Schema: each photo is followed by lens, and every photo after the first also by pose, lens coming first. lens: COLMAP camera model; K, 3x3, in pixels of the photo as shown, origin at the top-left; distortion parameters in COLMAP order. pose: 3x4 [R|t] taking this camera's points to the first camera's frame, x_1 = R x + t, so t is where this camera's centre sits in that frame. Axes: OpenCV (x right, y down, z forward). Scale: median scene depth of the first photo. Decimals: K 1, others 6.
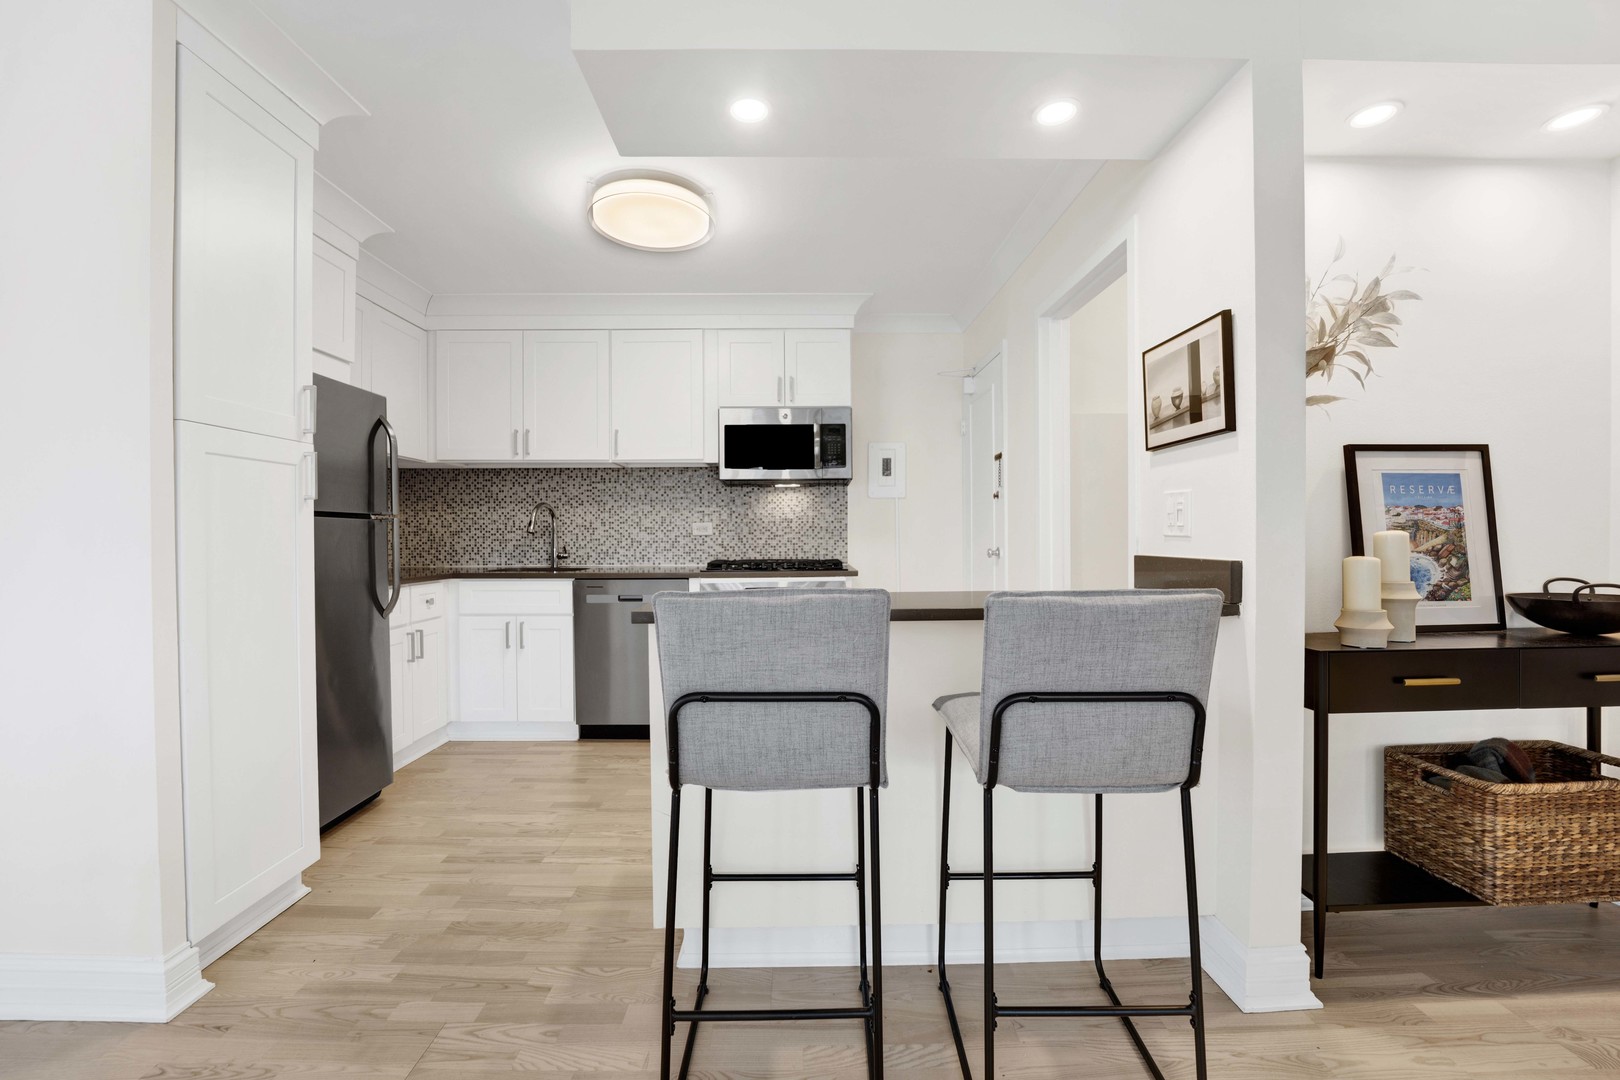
lens RADIAL K [[668.4, 0, 821.0], [0, 668.4, 541.1], [0, 0, 1]] dist [-0.022271, 0.000118]
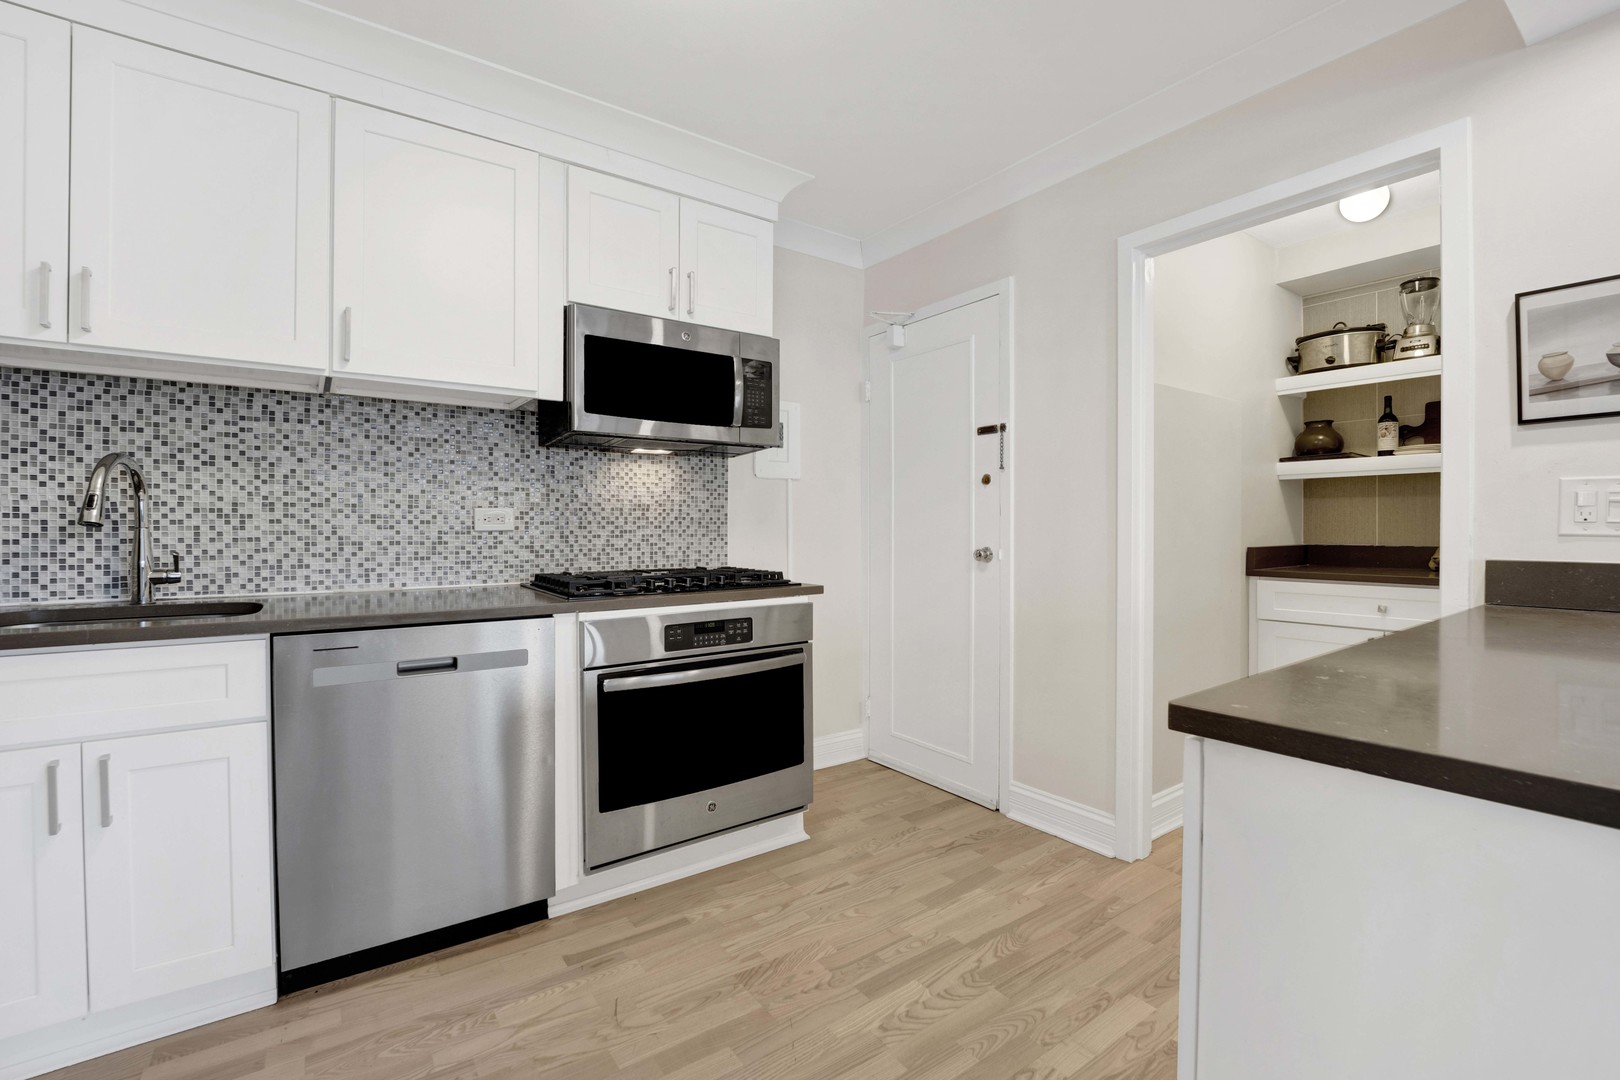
lens RADIAL K [[668.4, 0, 799.3], [0, 668.4, 539.3], [0, 0, 1]] dist [-0.022271, 0.000118]
pose [[0.825167, -0.005486, 0.564862, -0.319564], [0.002160, 0.999976, 0.006557, -0.005394], [-0.564884, -0.004190, 0.825160, 0.450888]]
